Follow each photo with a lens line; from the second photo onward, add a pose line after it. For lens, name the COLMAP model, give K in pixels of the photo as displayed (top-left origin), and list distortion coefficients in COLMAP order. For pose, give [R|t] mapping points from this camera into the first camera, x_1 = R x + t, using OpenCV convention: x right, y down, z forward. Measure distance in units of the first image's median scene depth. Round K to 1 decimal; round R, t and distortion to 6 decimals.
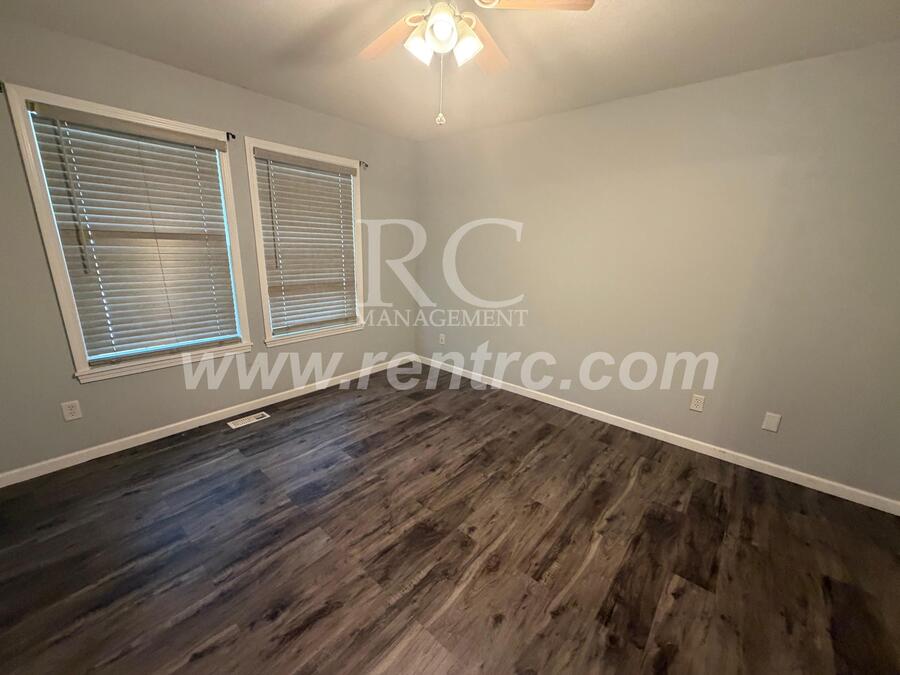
lens RADIAL K [[360.9, 0, 448.0], [0, 360.9, 338.2], [0, 0, 1]] dist [-0.002368, 0.000228]
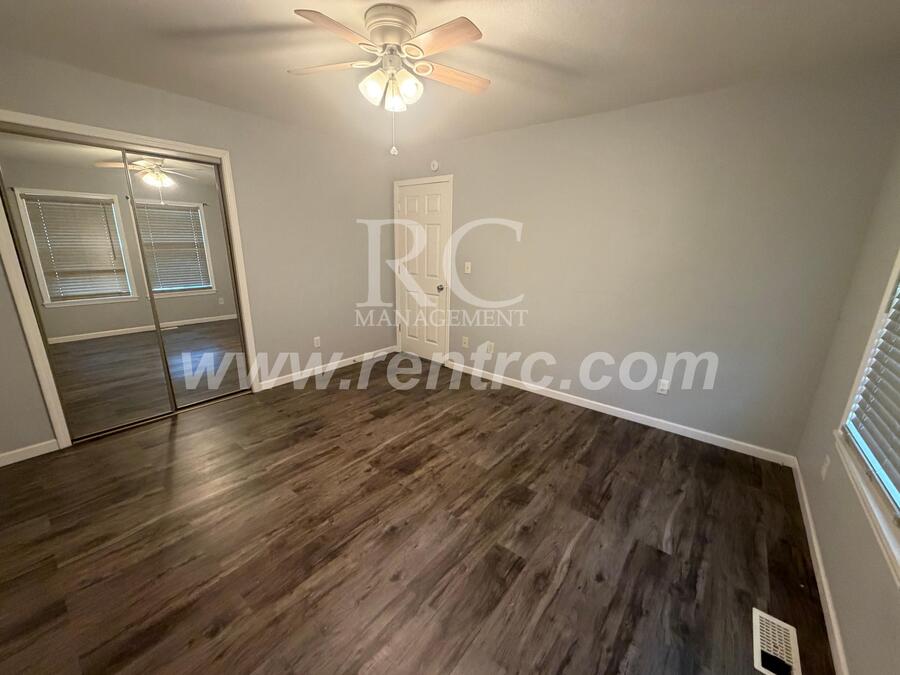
lens RADIAL K [[360.9, 0, 450.3], [0, 360.9, 338.5], [0, 0, 1]] dist [-0.002368, 0.000228]
pose [[-0.998214, -0.038091, -0.046026, -0.129469], [-0.055992, 0.865166, 0.498351, -0.460654], [0.020838, 0.500038, -0.865753, 1.671284]]
